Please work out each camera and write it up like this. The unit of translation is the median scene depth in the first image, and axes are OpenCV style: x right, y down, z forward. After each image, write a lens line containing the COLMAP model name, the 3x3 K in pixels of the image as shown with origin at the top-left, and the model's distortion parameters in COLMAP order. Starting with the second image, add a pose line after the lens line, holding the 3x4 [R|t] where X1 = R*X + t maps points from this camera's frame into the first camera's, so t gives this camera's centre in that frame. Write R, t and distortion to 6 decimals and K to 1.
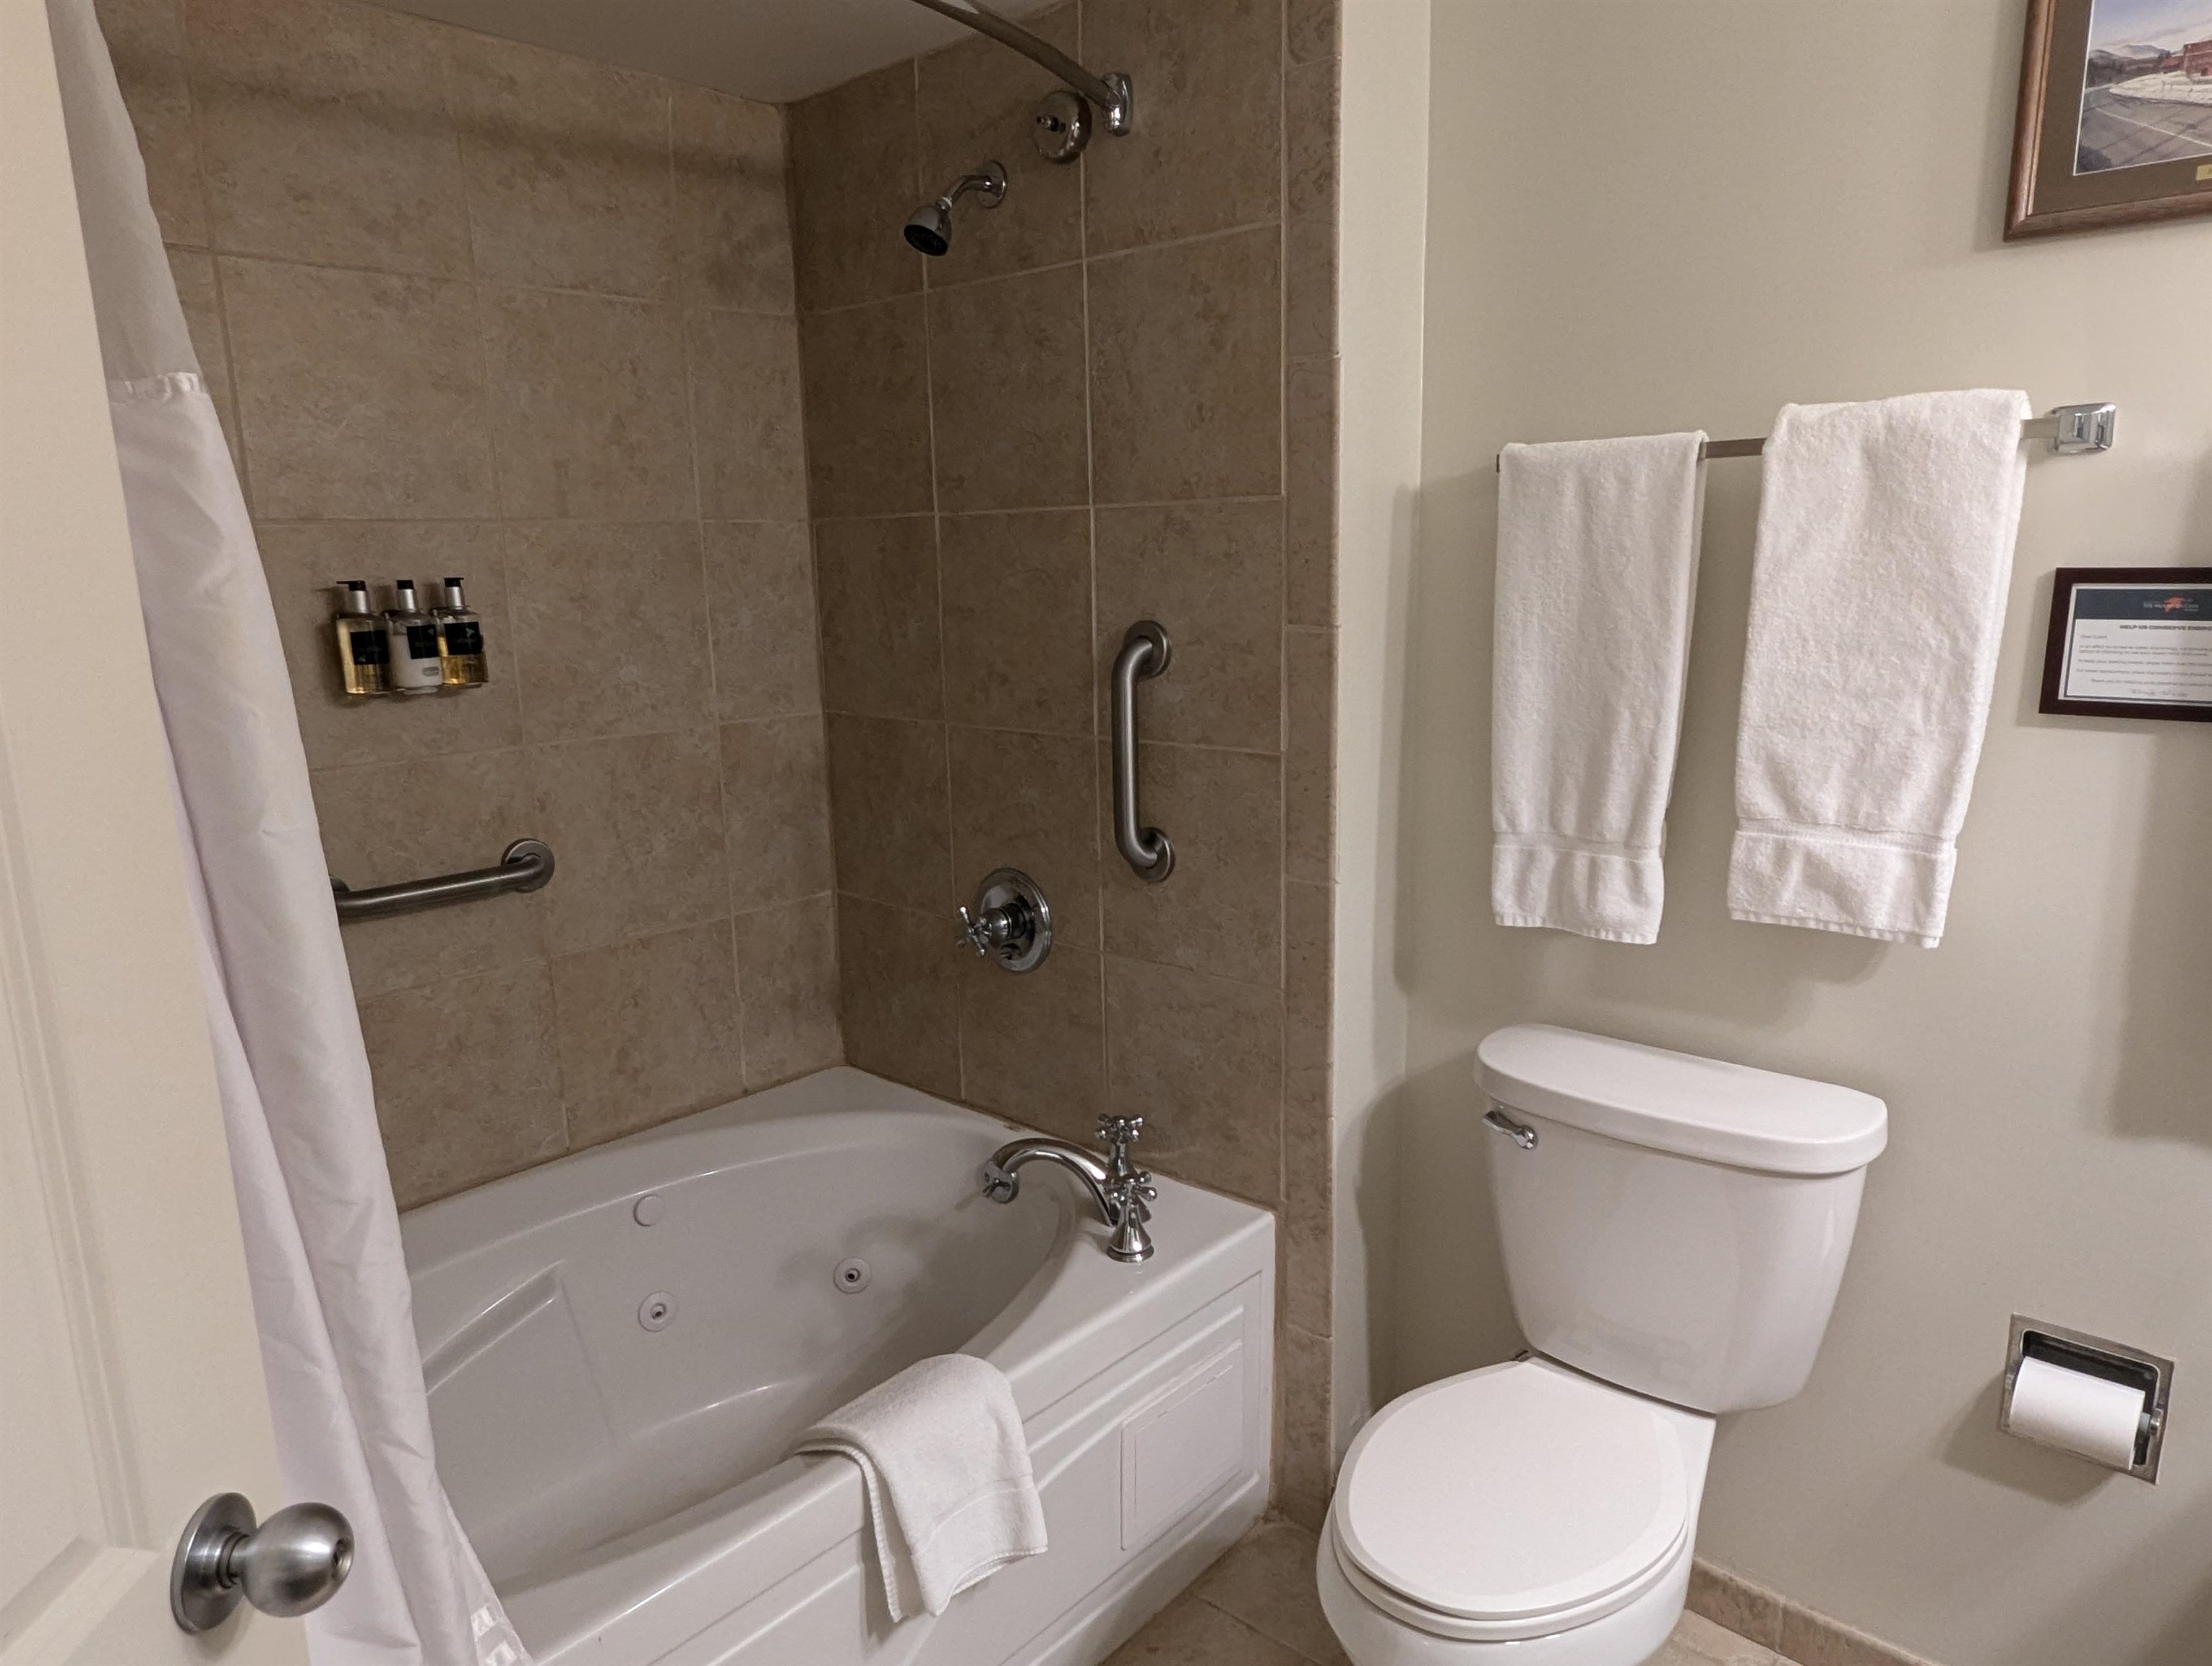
lens RADIAL K [[1422.9, 0, 1100.4], [0, 1422.9, 867.8], [0, 0, 1]] dist [0.000636, -0.001903]
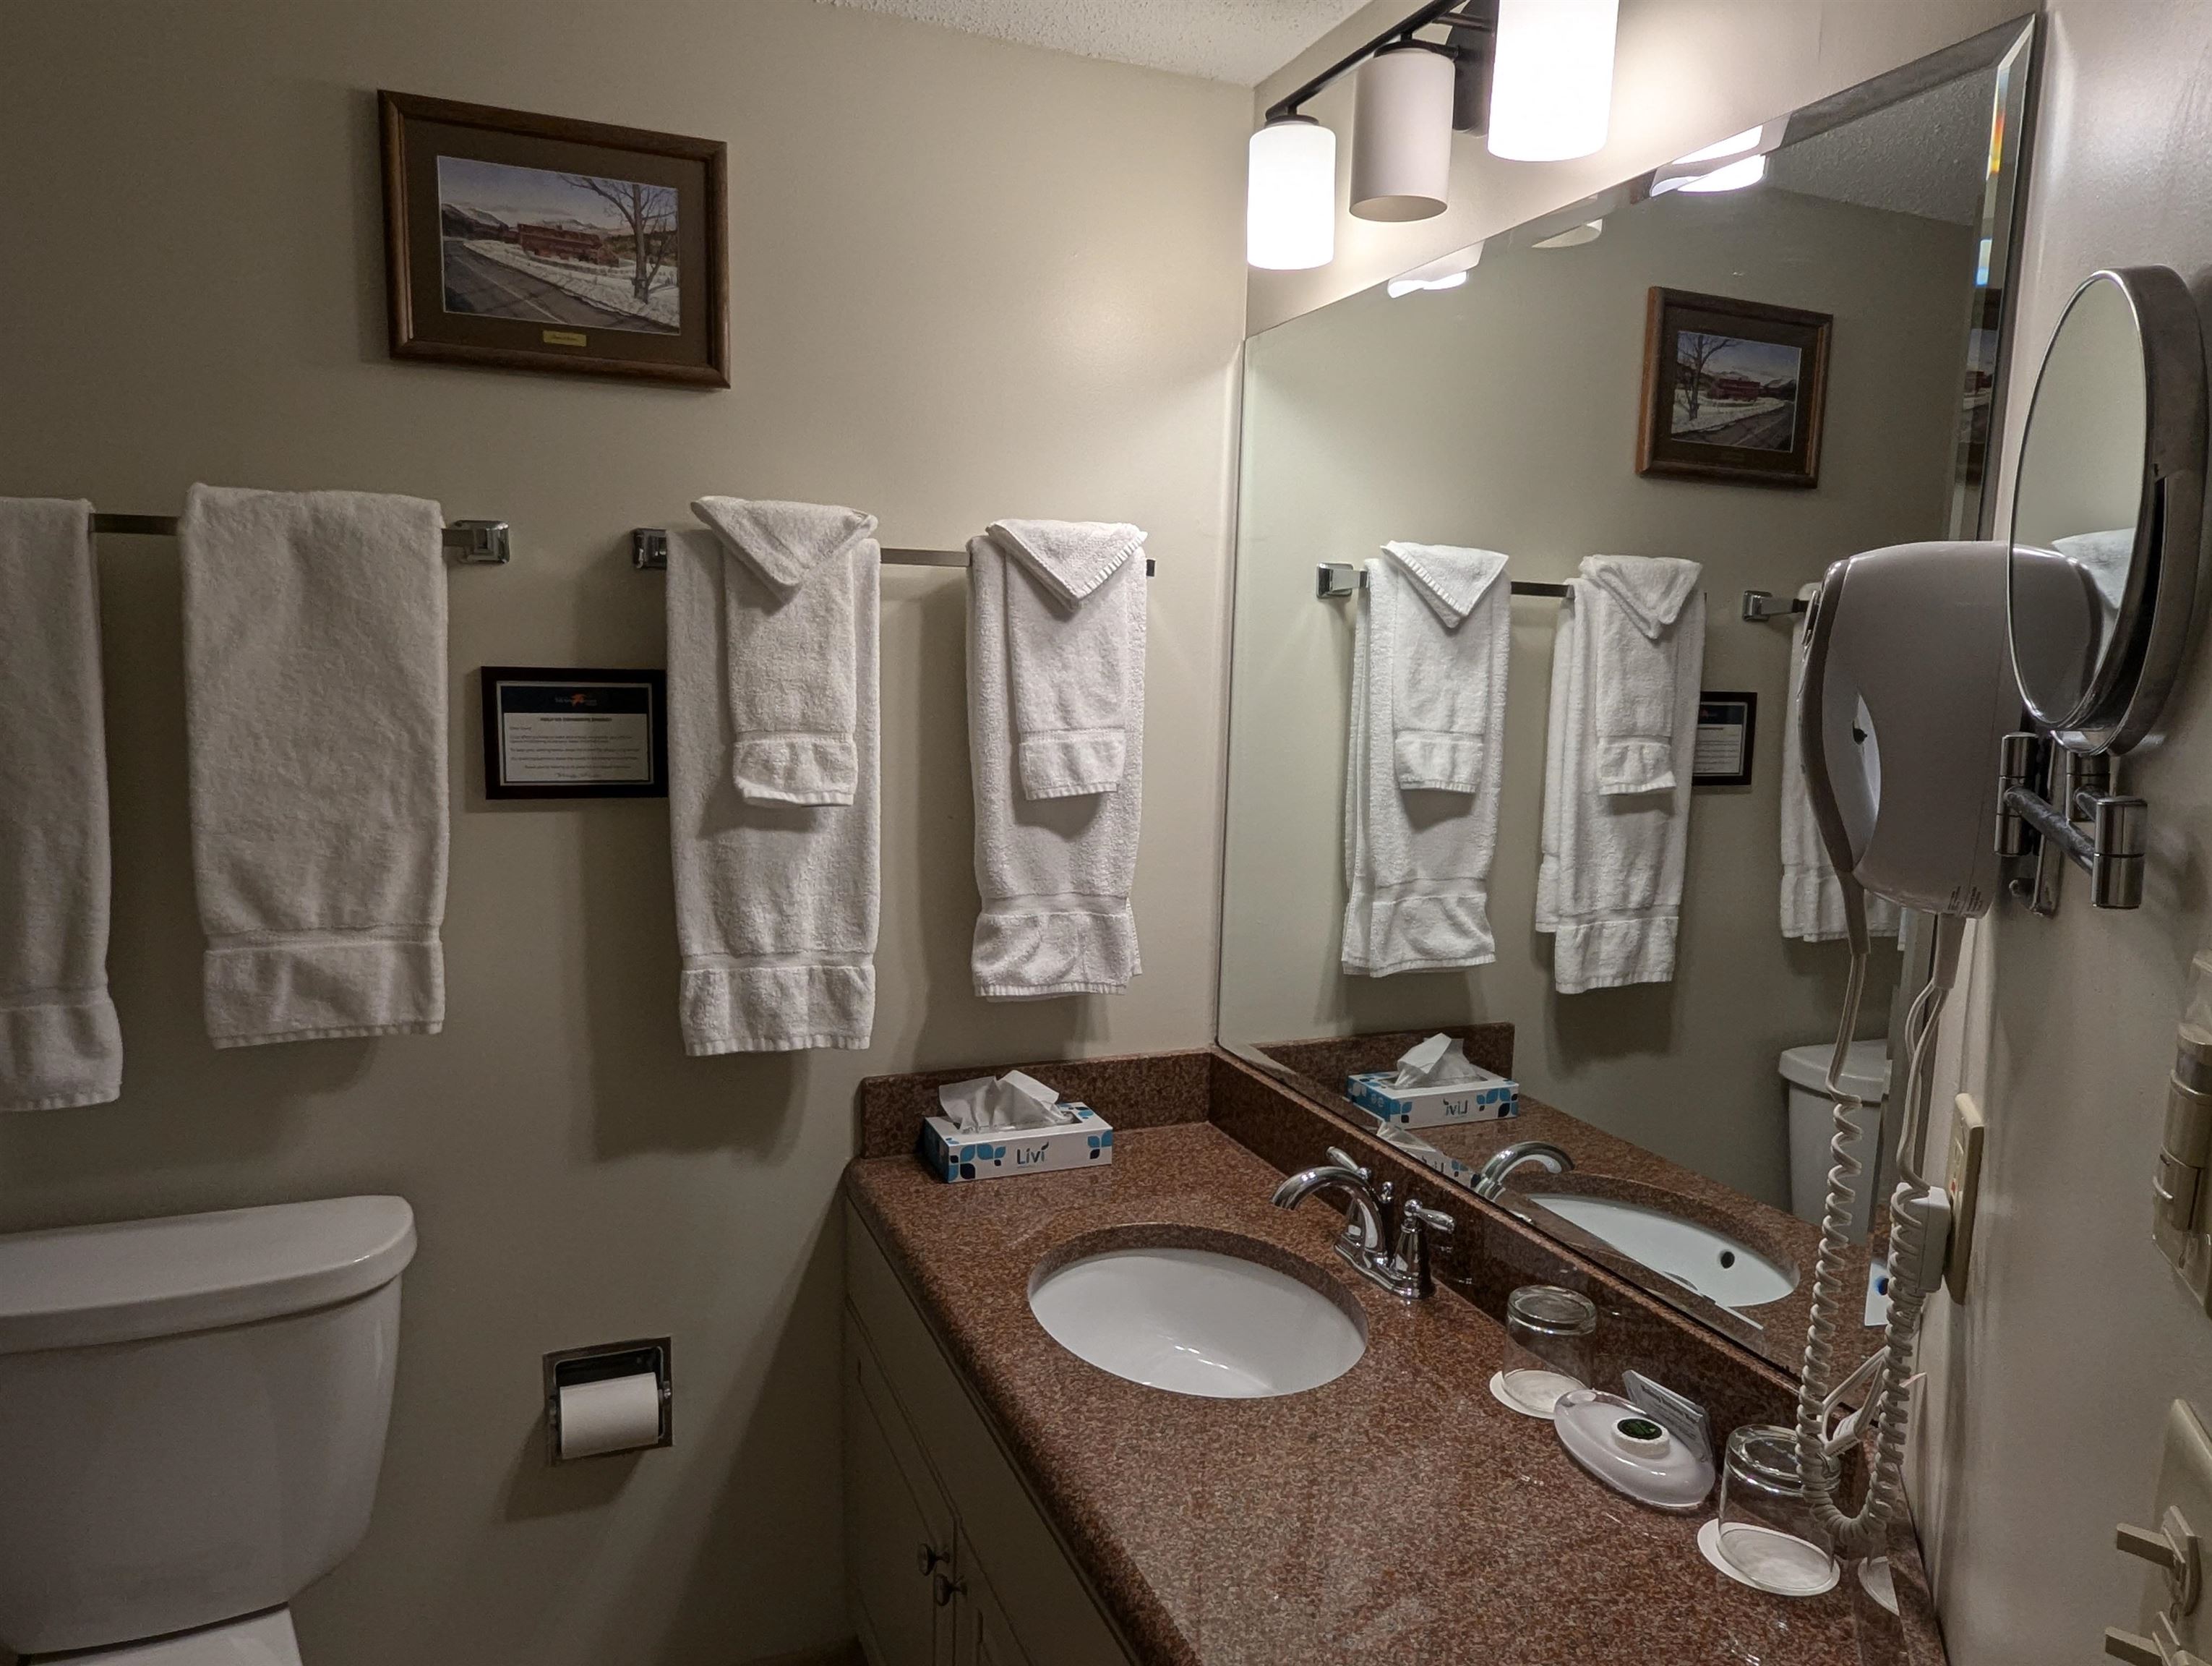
lens RADIAL K [[1422.9, 0, 1100.4], [0, 1422.9, 867.8], [0, 0, 1]] dist [0.000636, -0.001903]
pose [[0.439409, -0.104508, 0.892187, -0.103851], [0.161759, 0.986179, 0.035851, -0.019766], [-0.883603, 0.128566, 0.450241, 0.103442]]
